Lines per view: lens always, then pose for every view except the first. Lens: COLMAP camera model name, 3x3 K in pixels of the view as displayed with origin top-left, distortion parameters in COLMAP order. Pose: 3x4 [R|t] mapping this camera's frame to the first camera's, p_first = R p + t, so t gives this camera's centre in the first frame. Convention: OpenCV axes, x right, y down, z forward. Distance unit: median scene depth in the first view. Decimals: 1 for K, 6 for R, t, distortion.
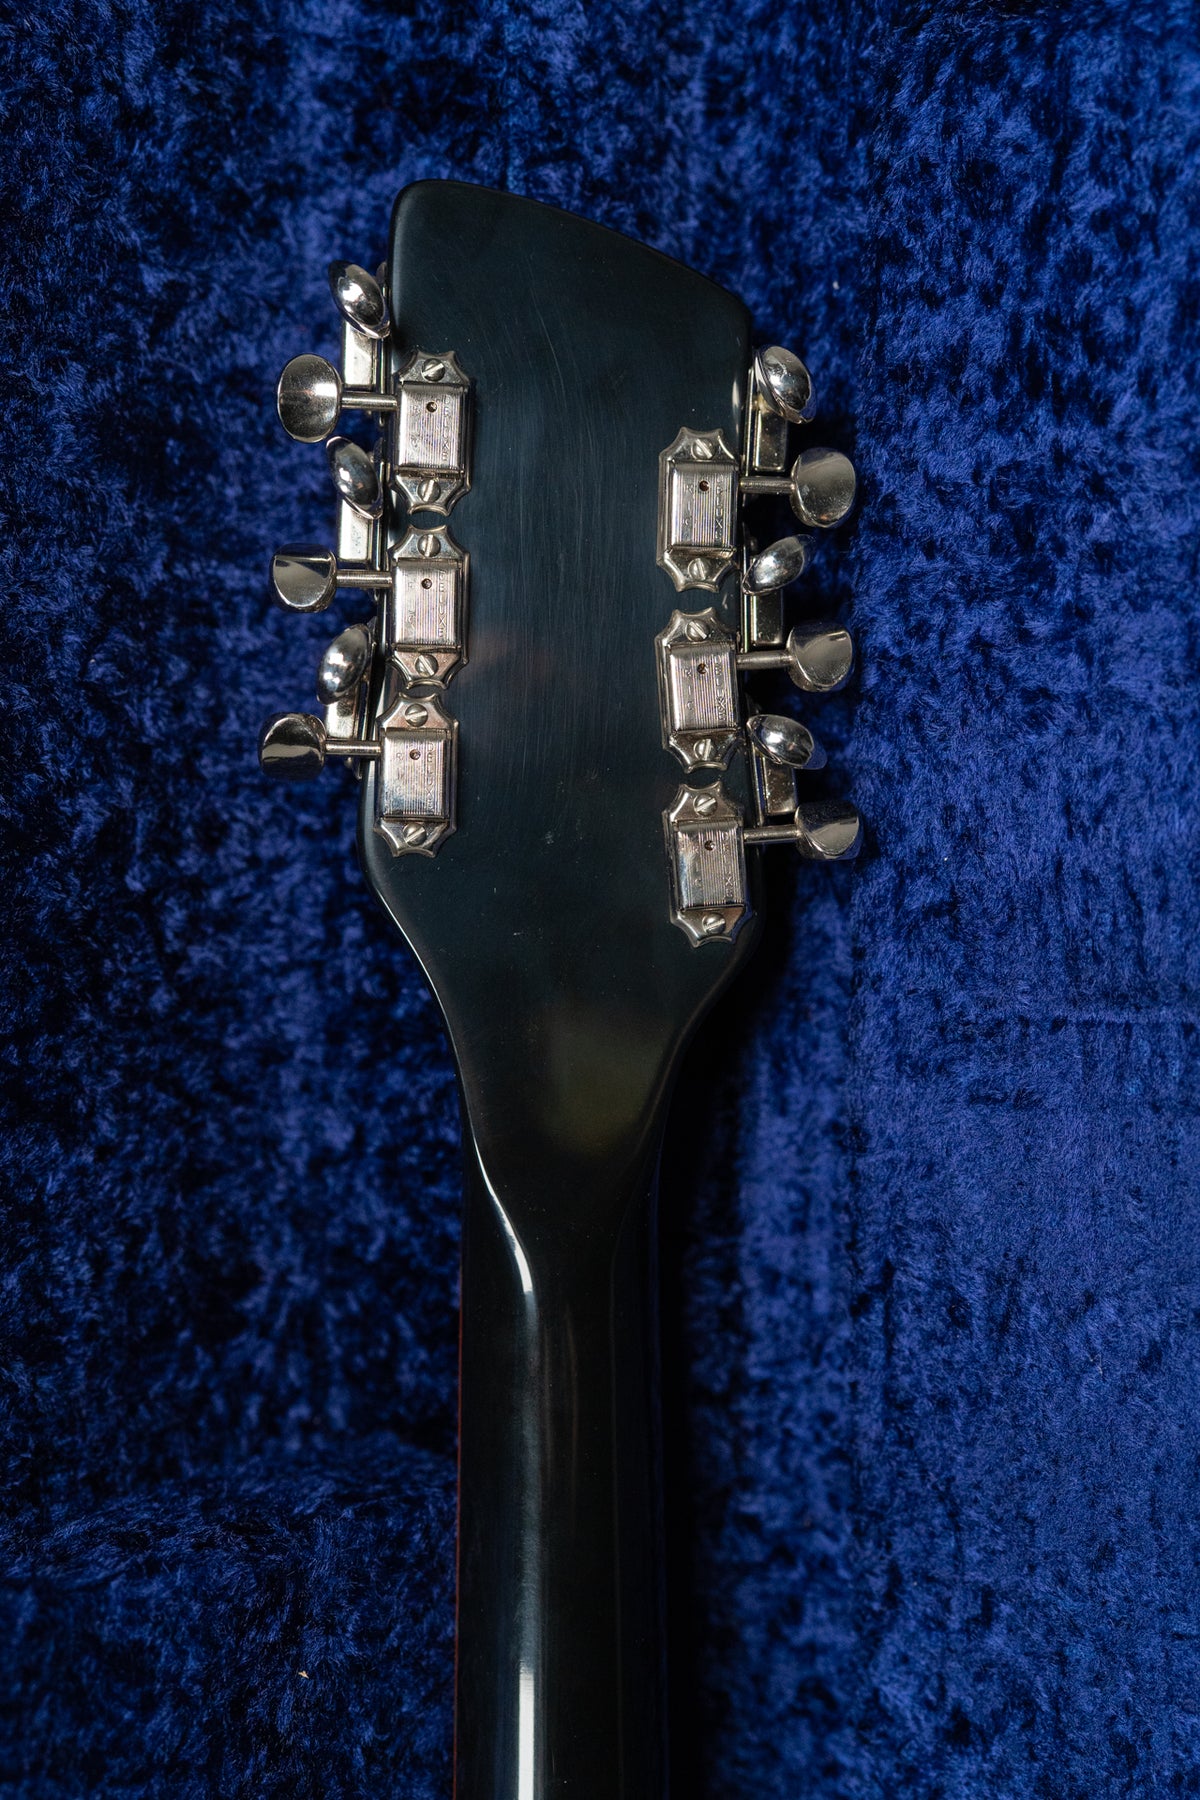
lens RADIAL K [[2893.5, 0, 600.0], [0, 2893.5, 900.0], [0, 0, 1]] dist [-0.043335, 0.177813]
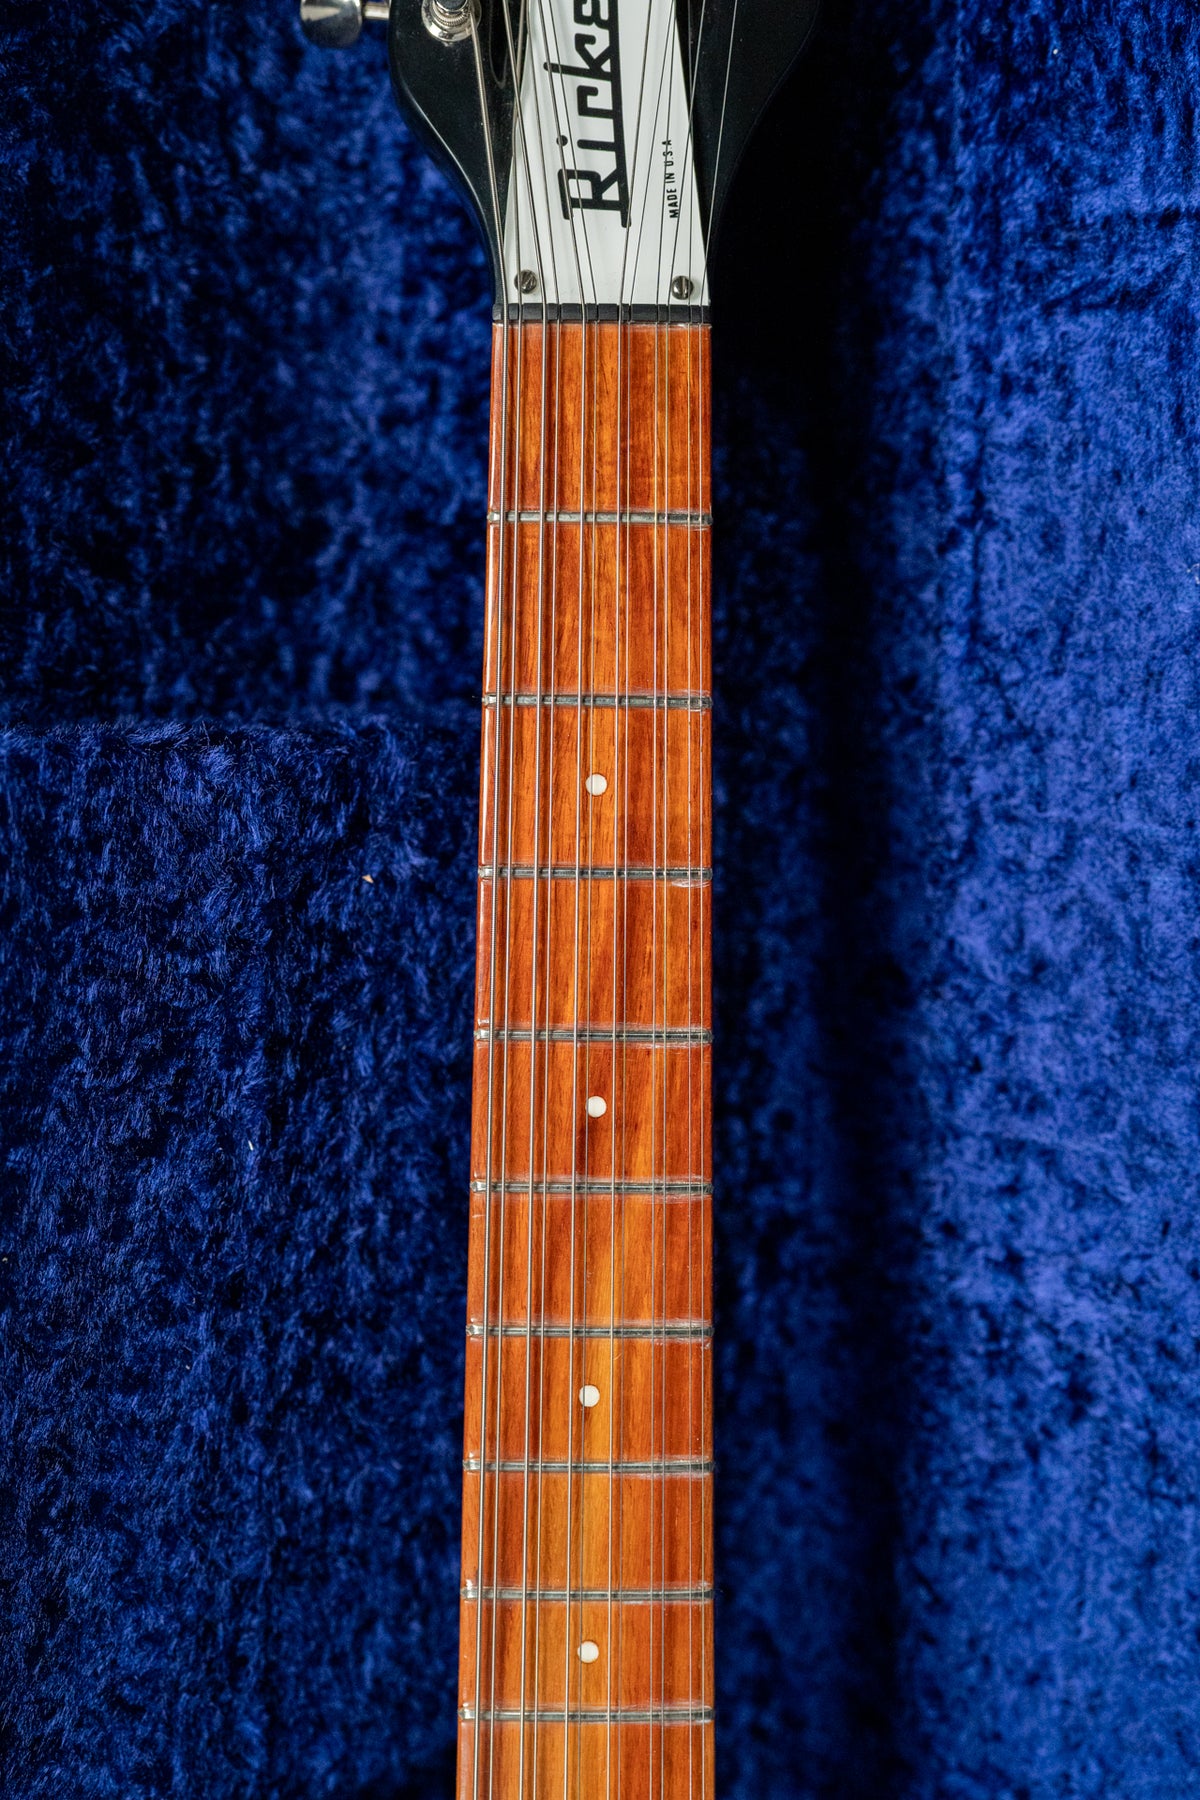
lens RADIAL K [[2893.5, 0, 600.0], [0, 2893.5, 900.0], [0, 0, 1]] dist [-0.043335, 0.177813]
pose [[0.999592, 0.023764, -0.015852, -0.008813], [-0.022212, 0.995535, 0.091747, 0.174069], [0.017961, -0.091358, 0.995656, 0.019799]]
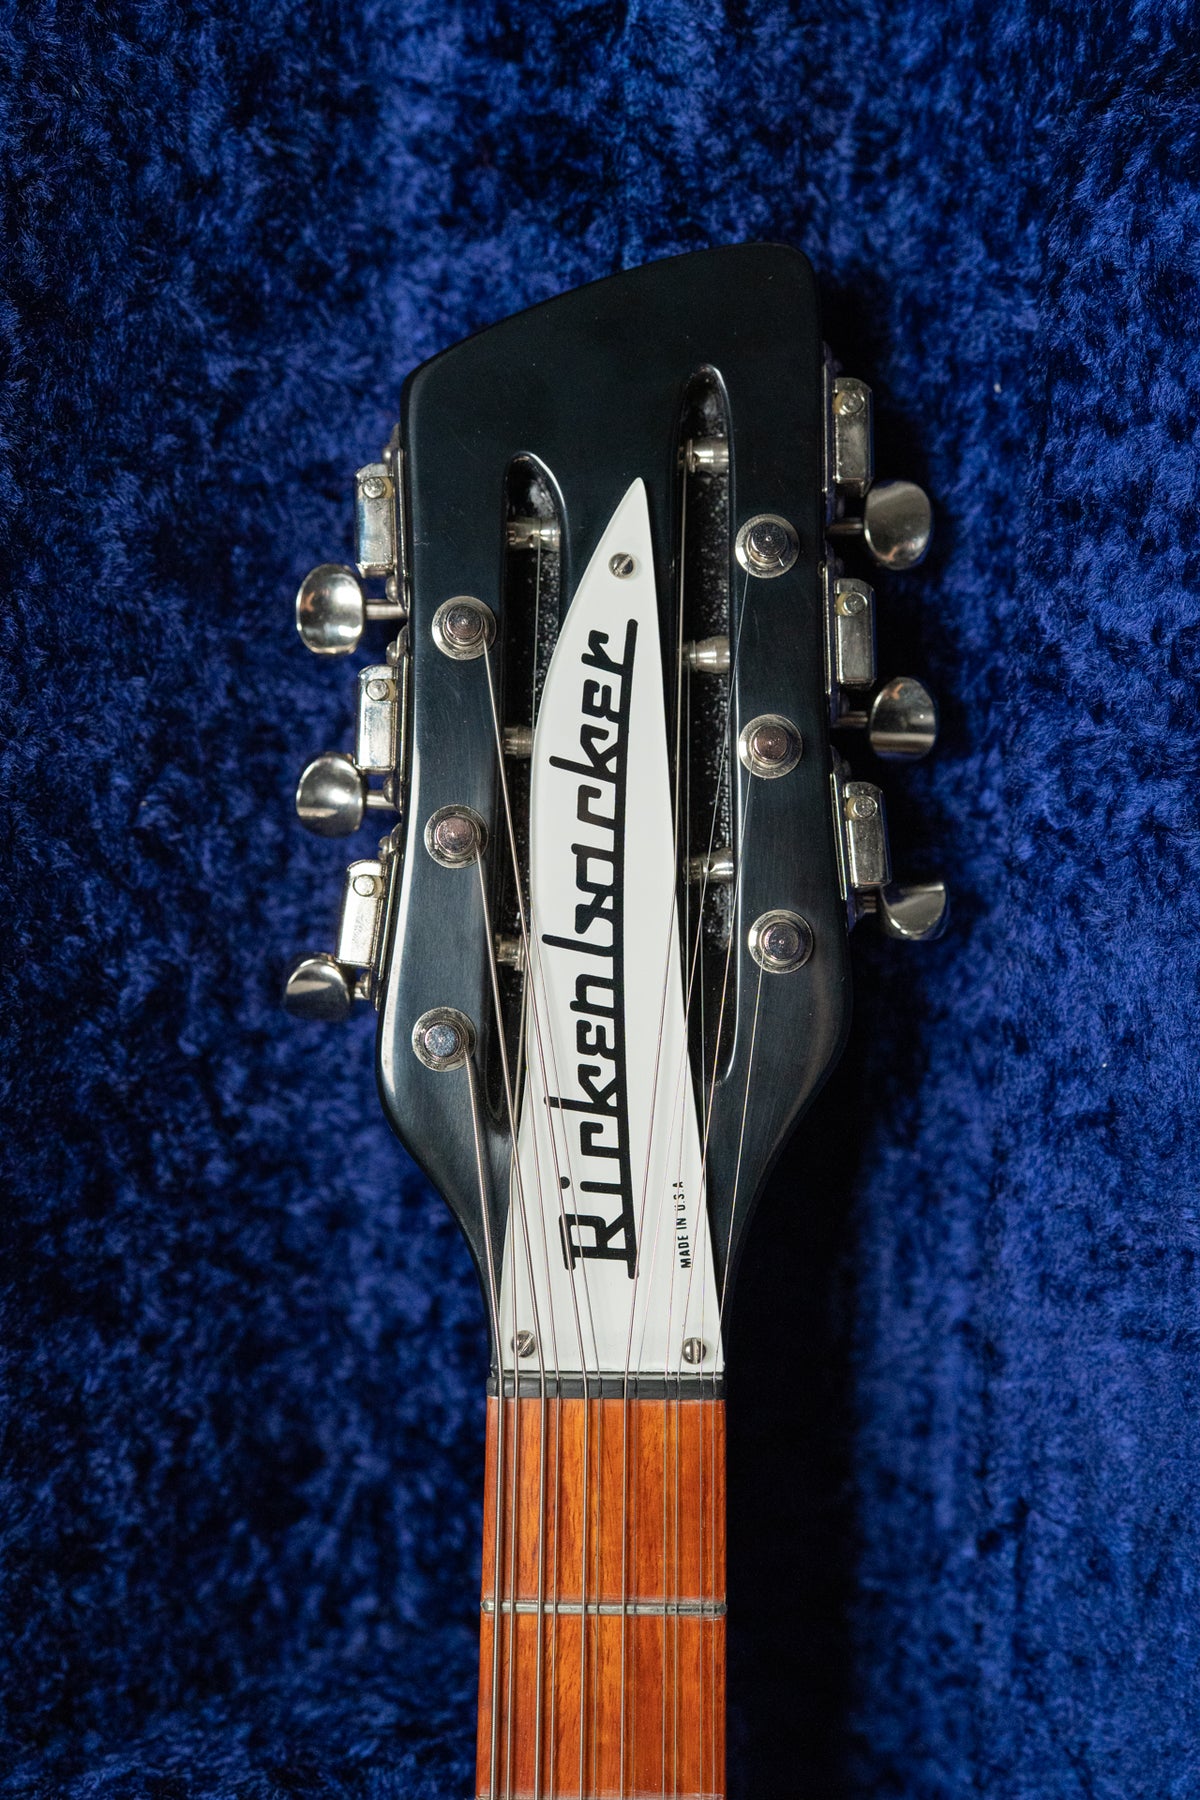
lens RADIAL K [[2876.8, 0, 563.8], [0, 2876.8, 898.7], [0, 0, 1]] dist [-0.028987, 0.094876]
pose [[0.998295, 0.026111, -0.052207, 0.000332], [-0.023161, 0.998144, 0.056329, -0.105531], [0.053581, -0.055023, 0.997046, 0.122260]]
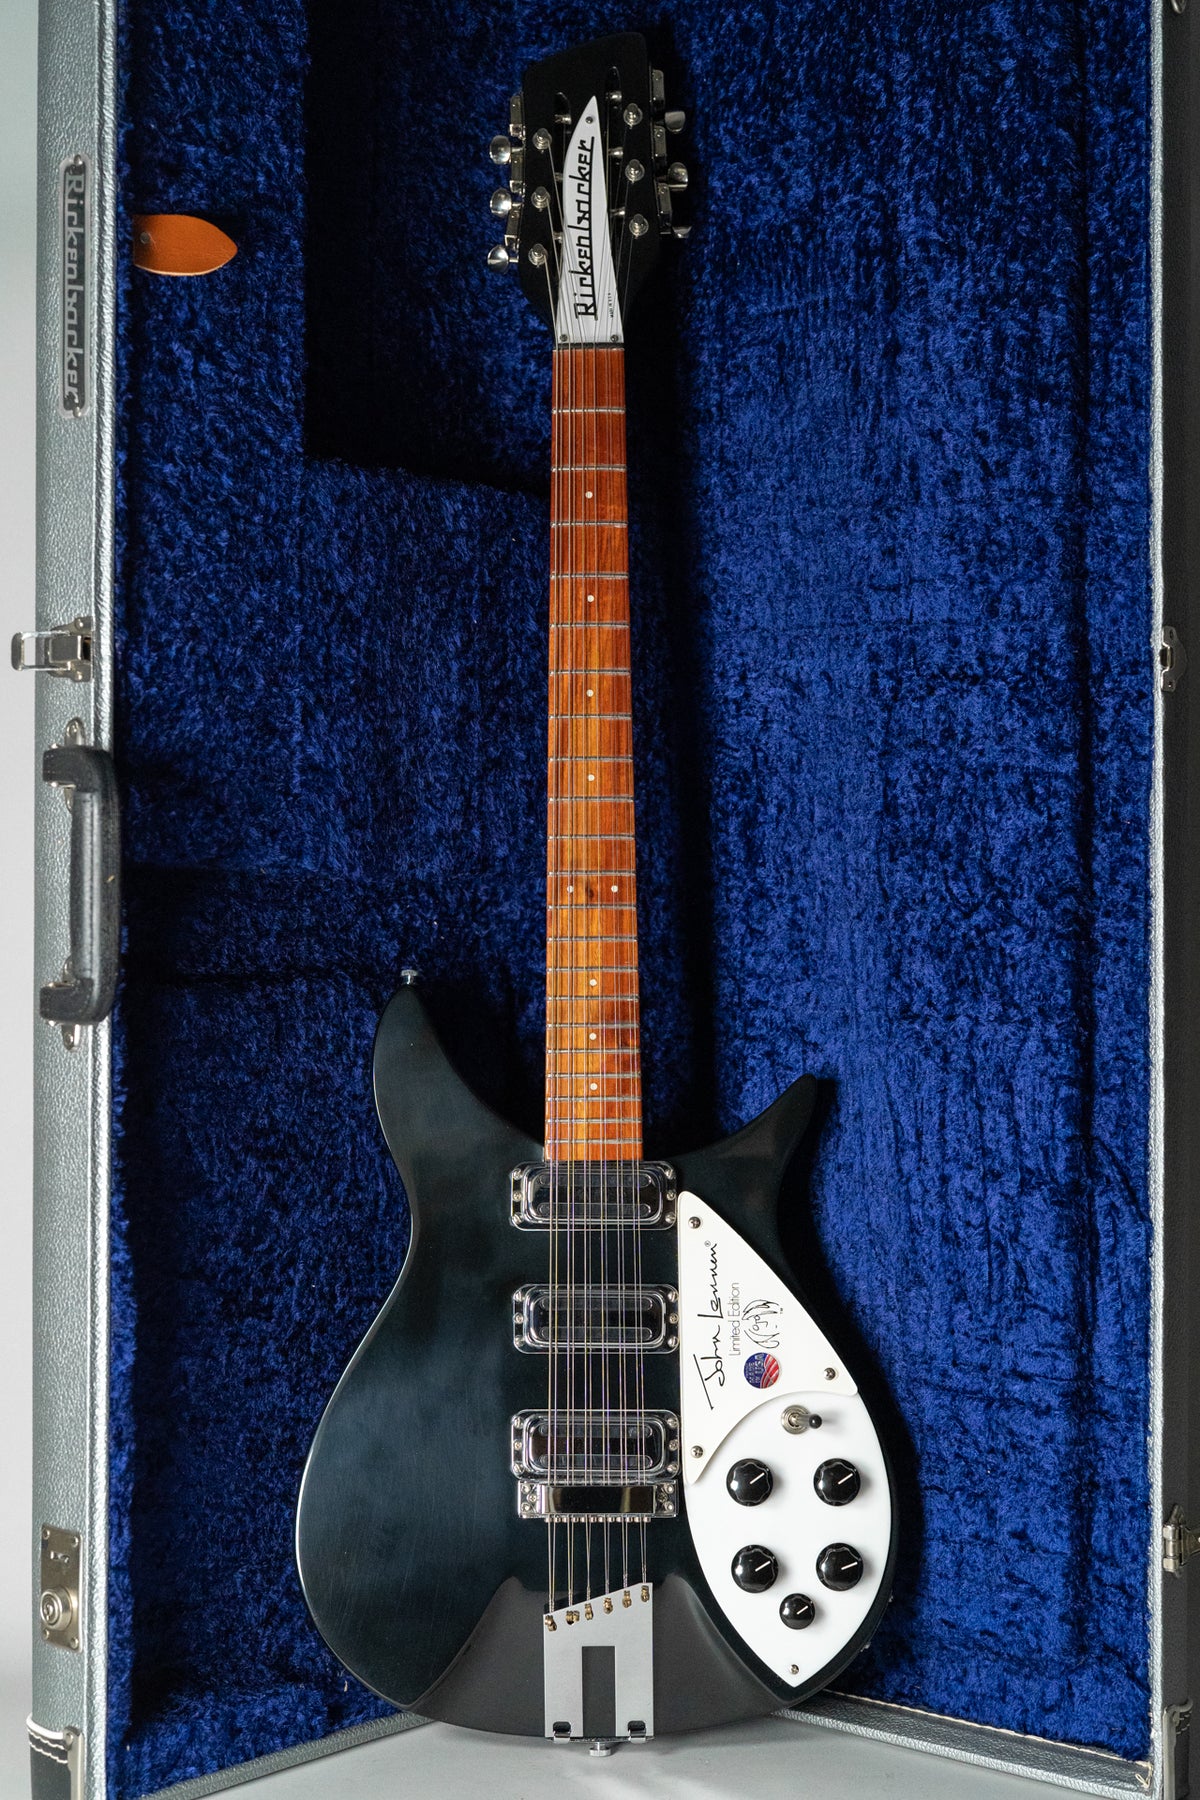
lens RADIAL K [[2893.5, 0, 600.0], [0, 2893.5, 900.0], [0, 0, 1]] dist [-0.043335, 0.177813]
pose [[0.998739, -0.000019, -0.050207, 0.120529], [-0.004100, 0.996628, -0.081953, 0.817314], [0.050039, 0.082056, 0.995371, -1.739177]]
